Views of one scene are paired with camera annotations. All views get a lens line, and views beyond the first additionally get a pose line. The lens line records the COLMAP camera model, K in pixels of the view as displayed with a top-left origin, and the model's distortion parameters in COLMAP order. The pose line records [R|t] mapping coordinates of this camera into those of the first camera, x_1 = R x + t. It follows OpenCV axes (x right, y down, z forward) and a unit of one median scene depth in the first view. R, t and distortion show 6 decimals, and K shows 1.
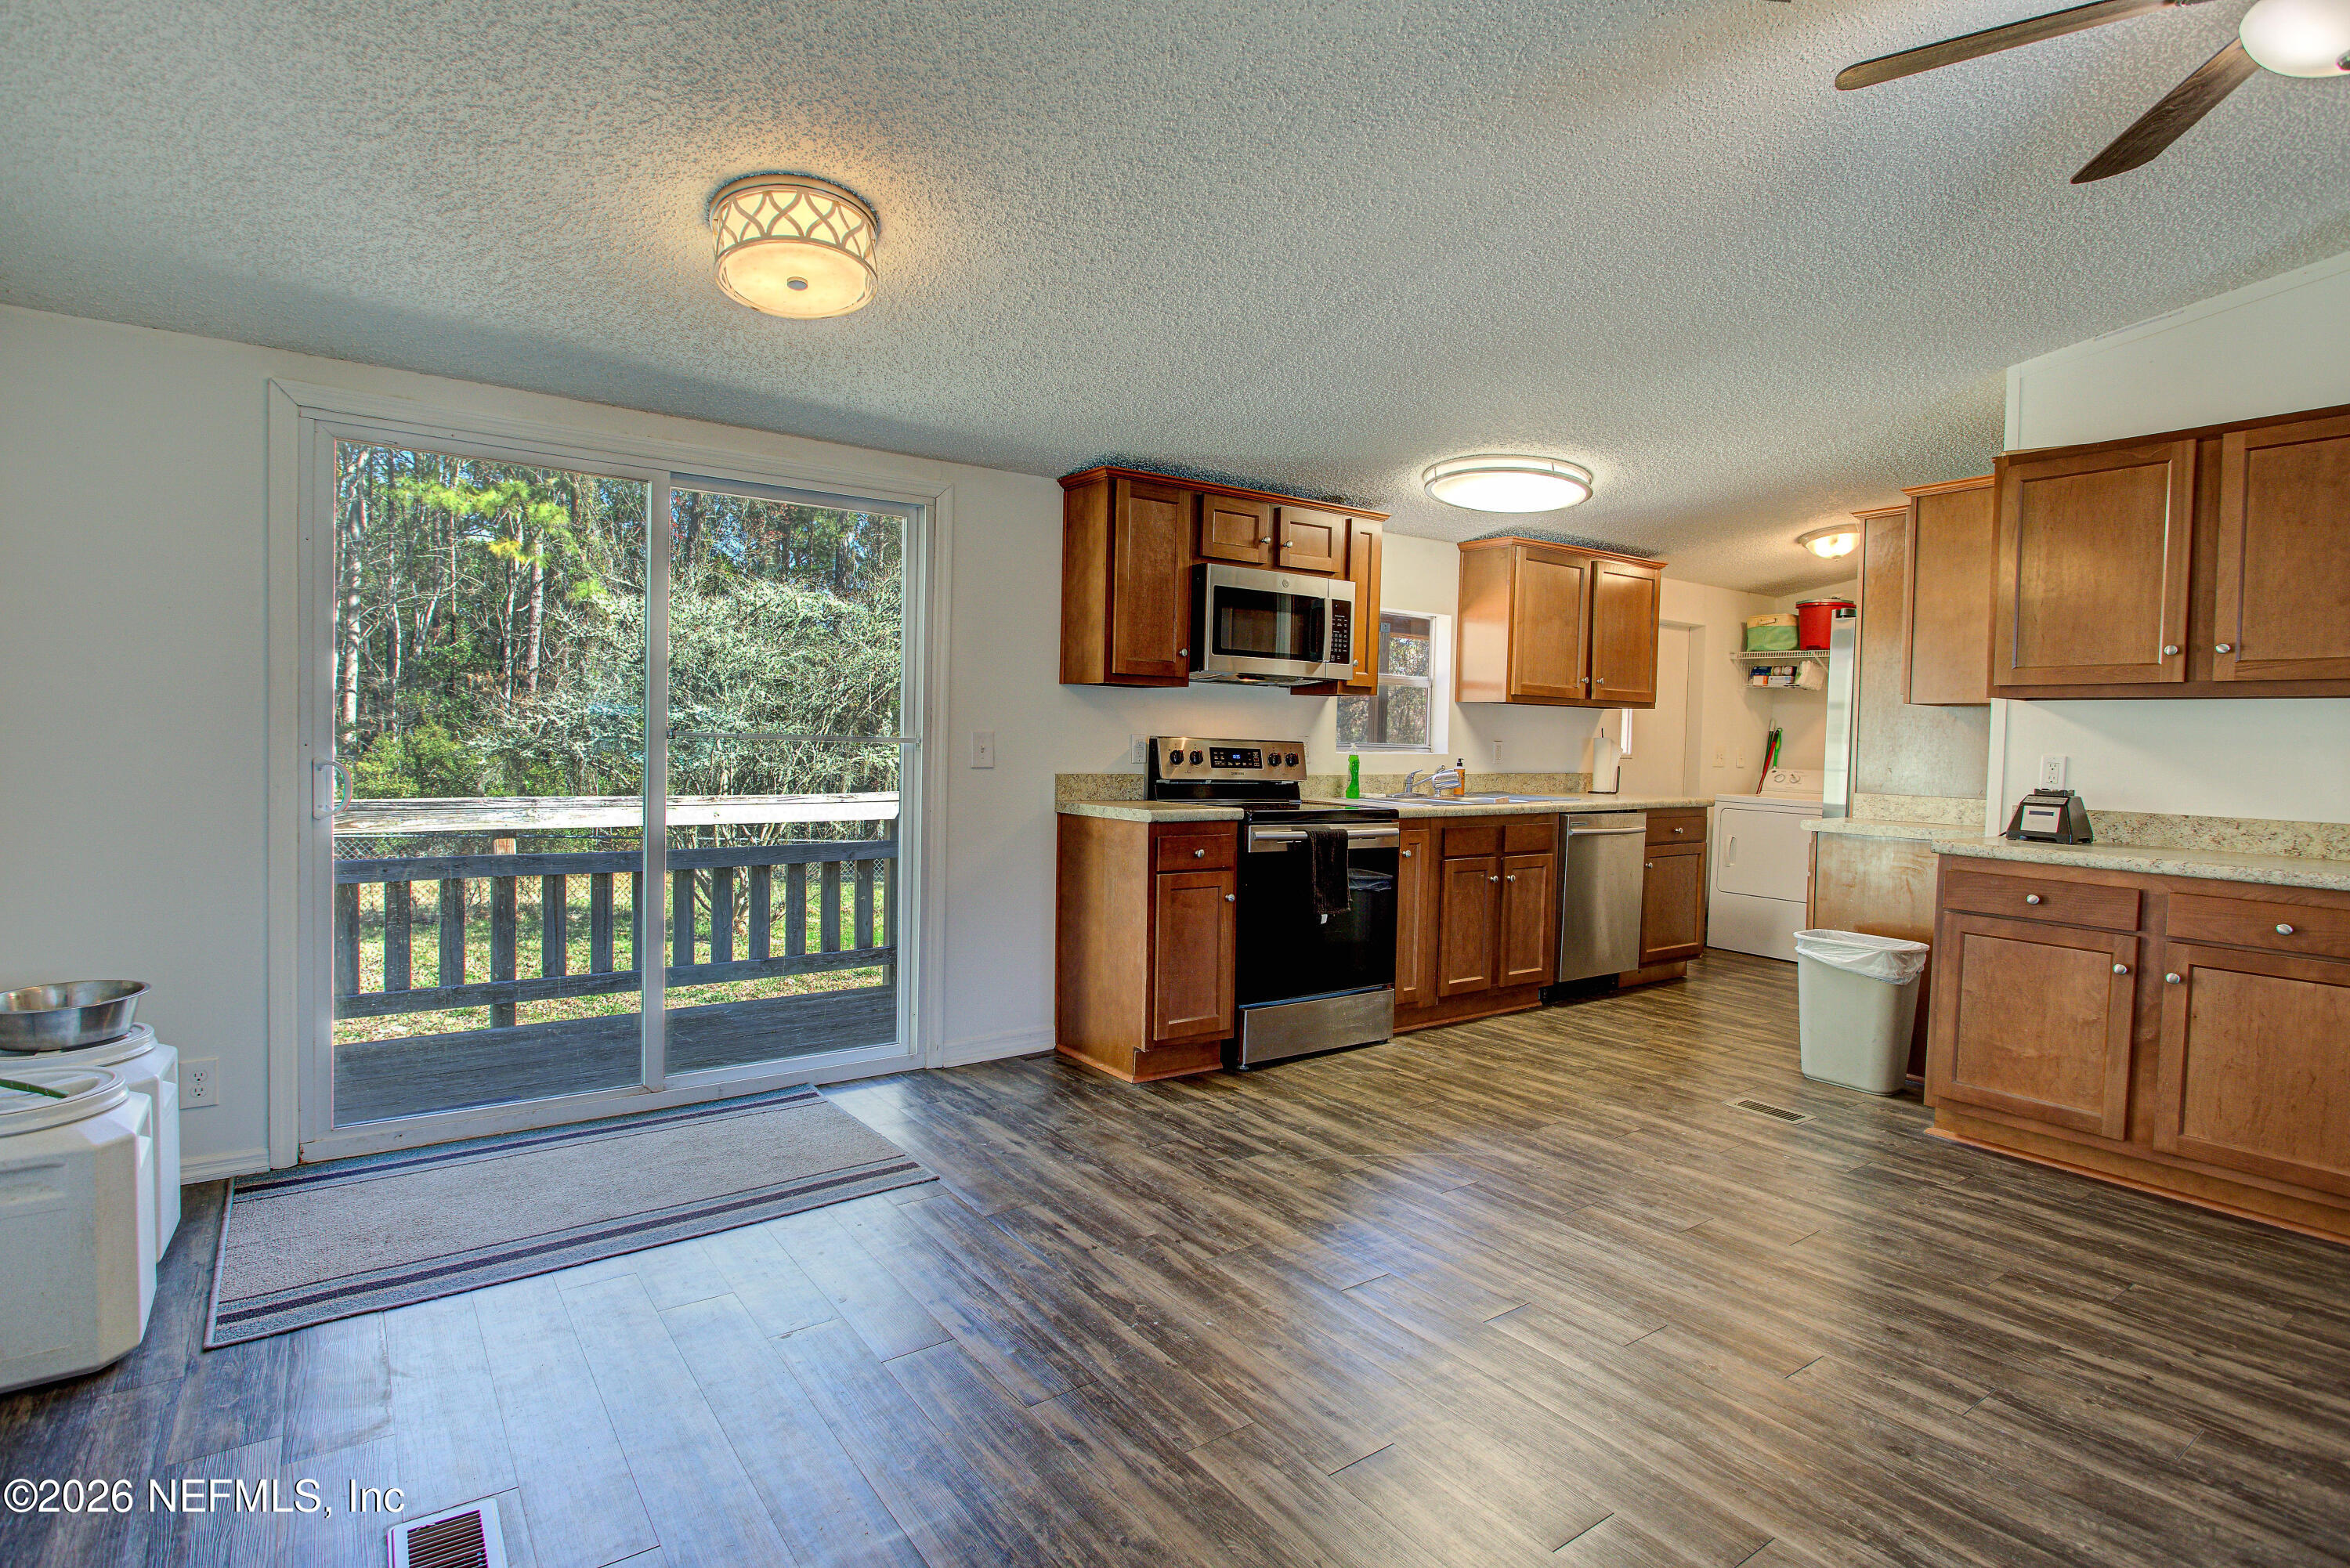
lens RADIAL K [[1177.0, 0, 1169.6], [0, 1177.0, 777.7], [0, 0, 1]] dist [-0.018888, 0.008914]
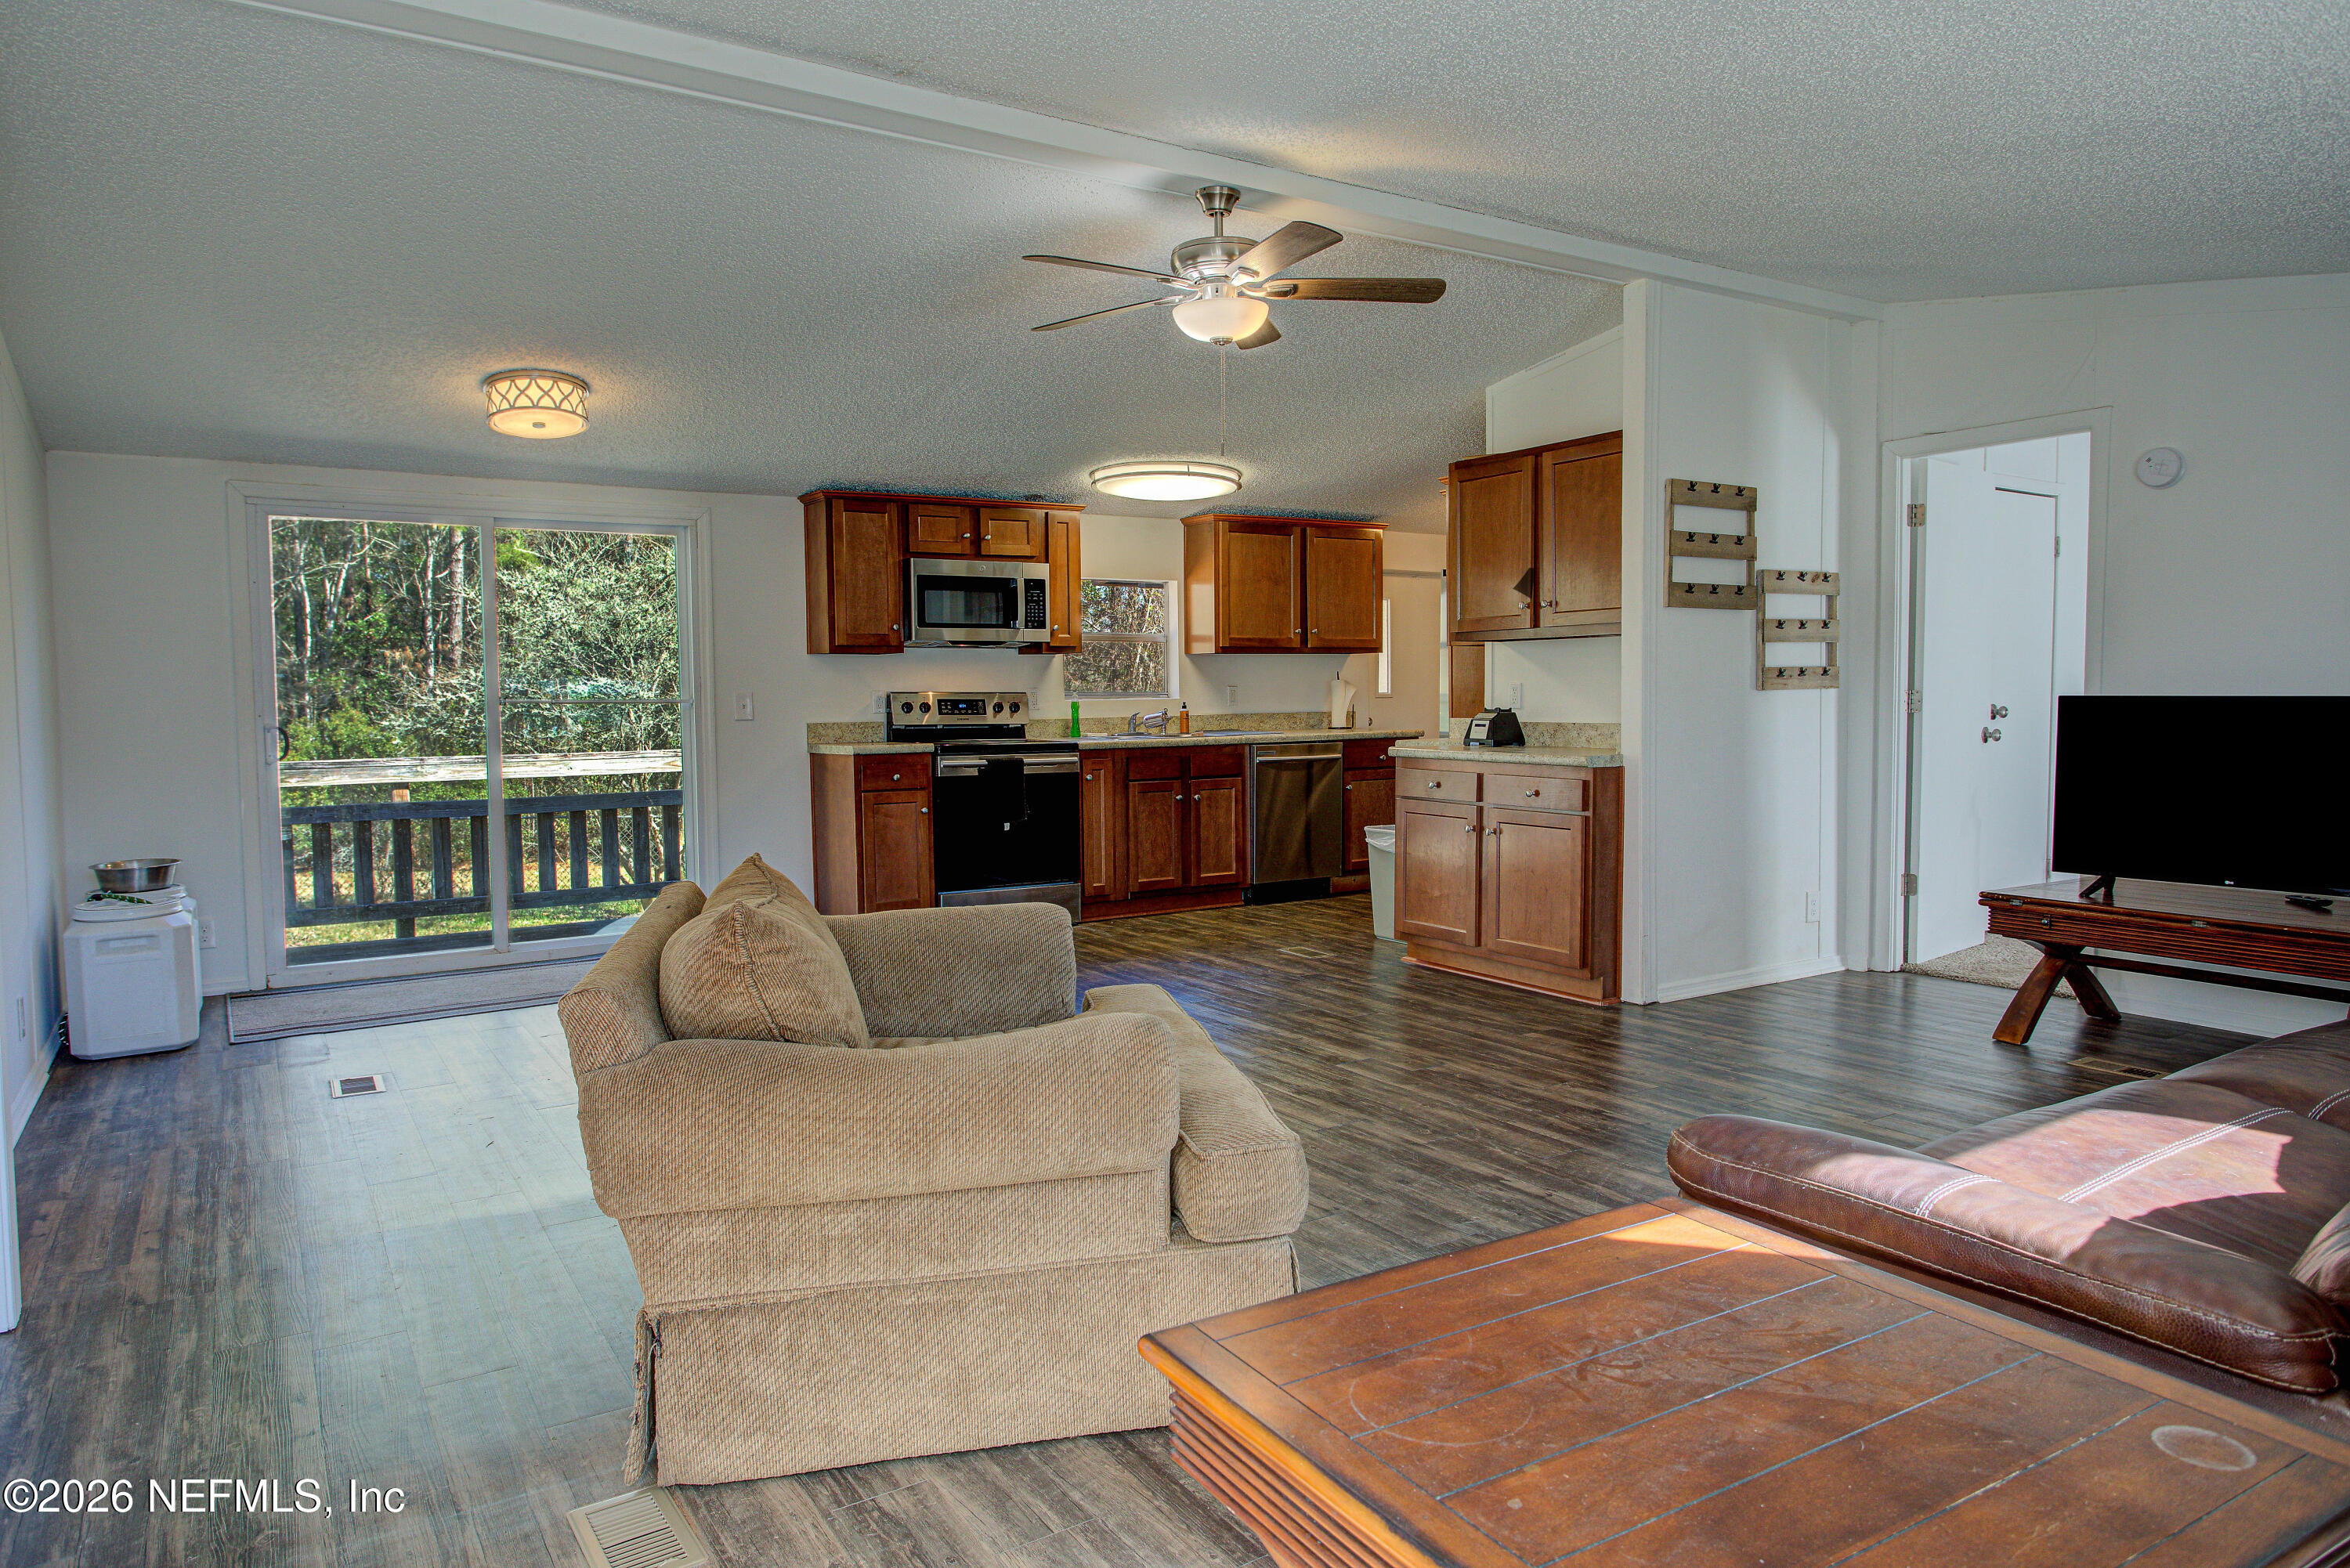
lens RADIAL K [[1457.6, 0, 1166.9], [0, 1457.6, 780.0], [0, 0, 1]] dist [-0.006154, 0.000979]
pose [[0.998100, -0.031202, -0.053134, 0.359776], [0.032419, 0.999228, 0.022211, 0.034207], [0.052399, -0.023891, 0.998340, -0.554335]]
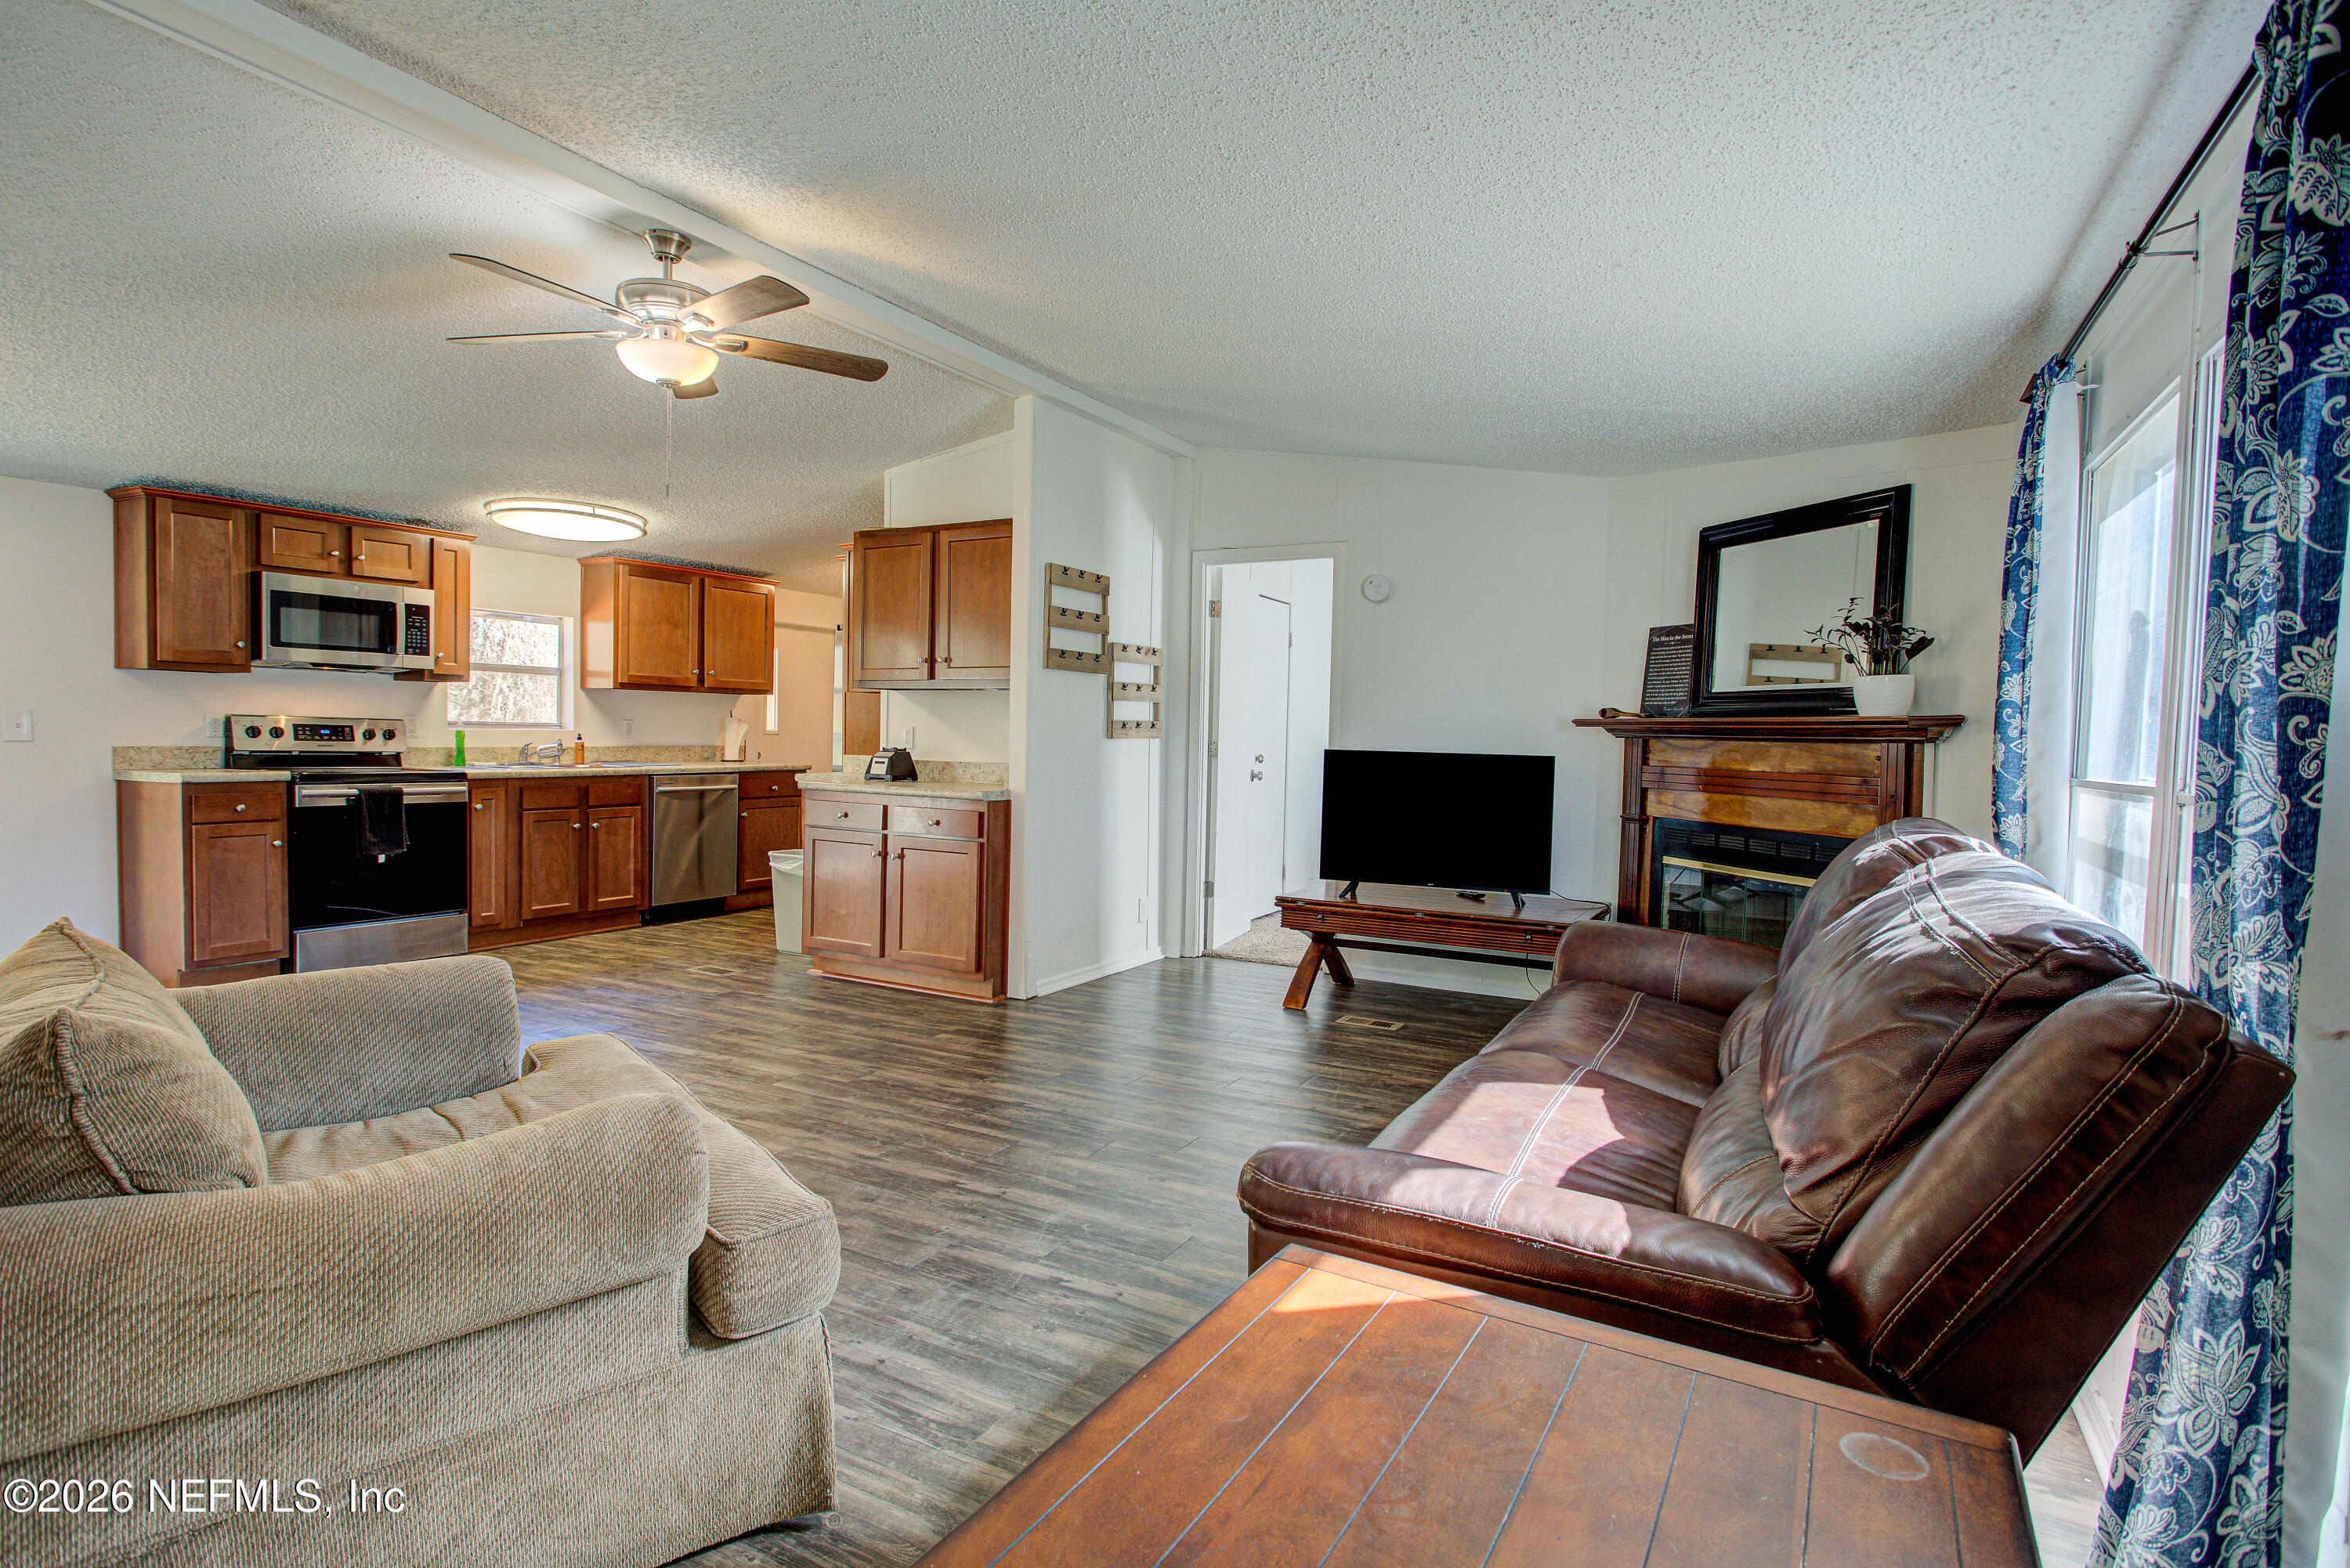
lens RADIAL K [[1177.0, 0, 1169.6], [0, 1177.0, 777.7], [0, 0, 1]] dist [-0.018888, 0.008914]
pose [[0.898316, -0.021987, 0.438800, 0.309638], [0.017198, 0.999741, 0.014885, 0.026313], [-0.439014, -0.005825, 0.898461, -0.449367]]
